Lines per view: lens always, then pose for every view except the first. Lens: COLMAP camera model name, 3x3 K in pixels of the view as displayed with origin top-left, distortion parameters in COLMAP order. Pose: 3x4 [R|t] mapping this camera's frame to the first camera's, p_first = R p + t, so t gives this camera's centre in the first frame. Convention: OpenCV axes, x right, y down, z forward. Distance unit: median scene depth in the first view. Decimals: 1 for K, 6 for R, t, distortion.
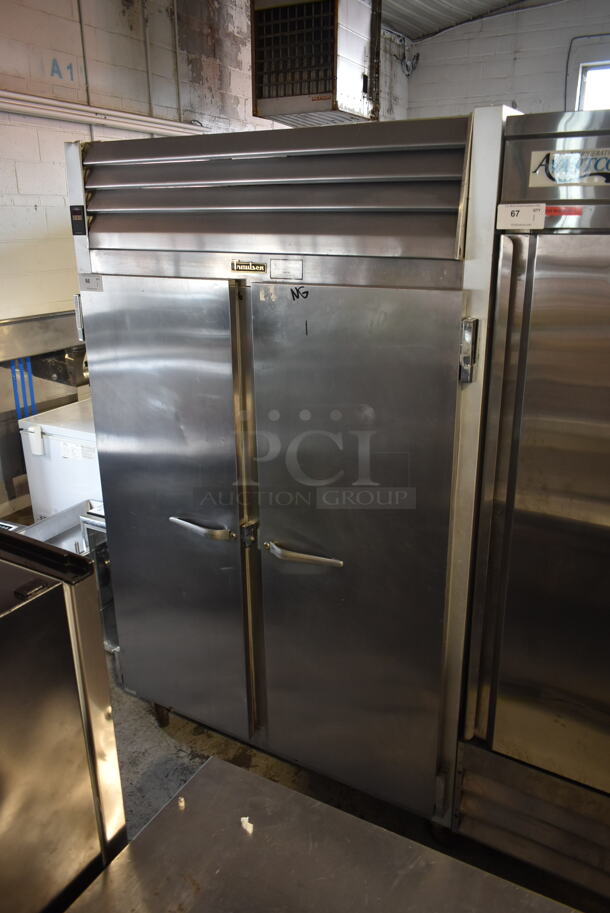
lens RADIAL K [[693.4, 0, 308.2], [0, 693.4, 462.4], [0, 0, 1]] dist [-0.020448, 0.008844]
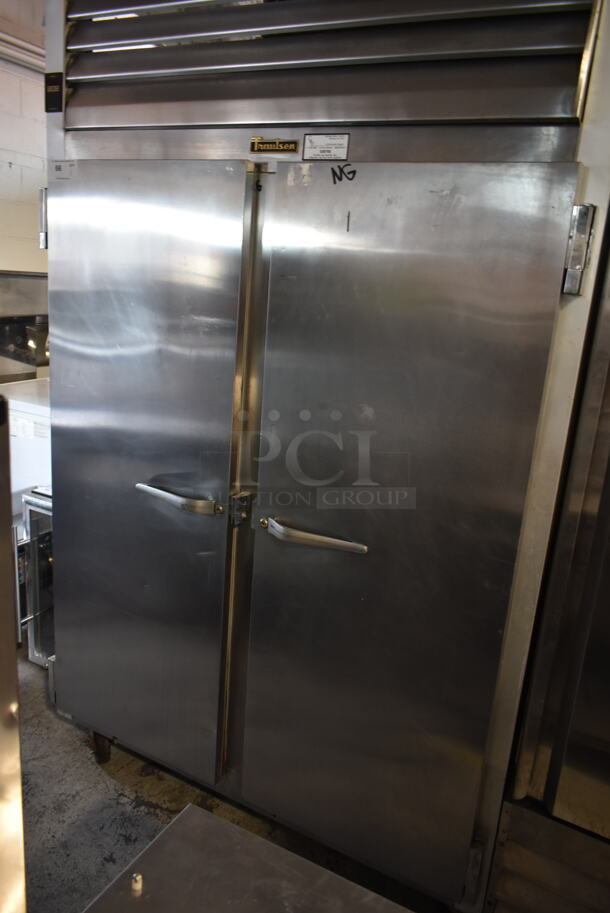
lens RADIAL K [[693.4, 0, 303.7], [0, 693.4, 473.3], [0, 0, 1]] dist [-0.020448, 0.008844]
pose [[0.995883, 0.077483, 0.047040, -0.053818], [-0.074641, 0.995437, -0.059439, 0.103010], [-0.051431, 0.055683, 0.997123, 0.229304]]
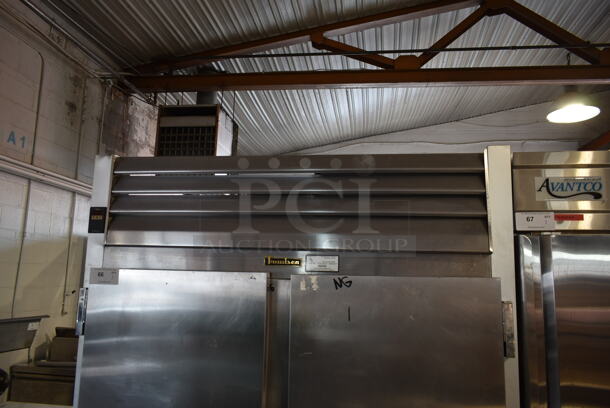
lens RADIAL K [[463.3, 0, 307.5], [0, 463.3, 204.4], [0, 0, 1]] dist [-0.020448, 0.008844]
pose [[0.934923, 0.080460, 0.345608, -0.274864], [0.090406, 0.887806, -0.451251, -0.021025], [-0.343141, 0.453130, 0.822756, 0.288728]]
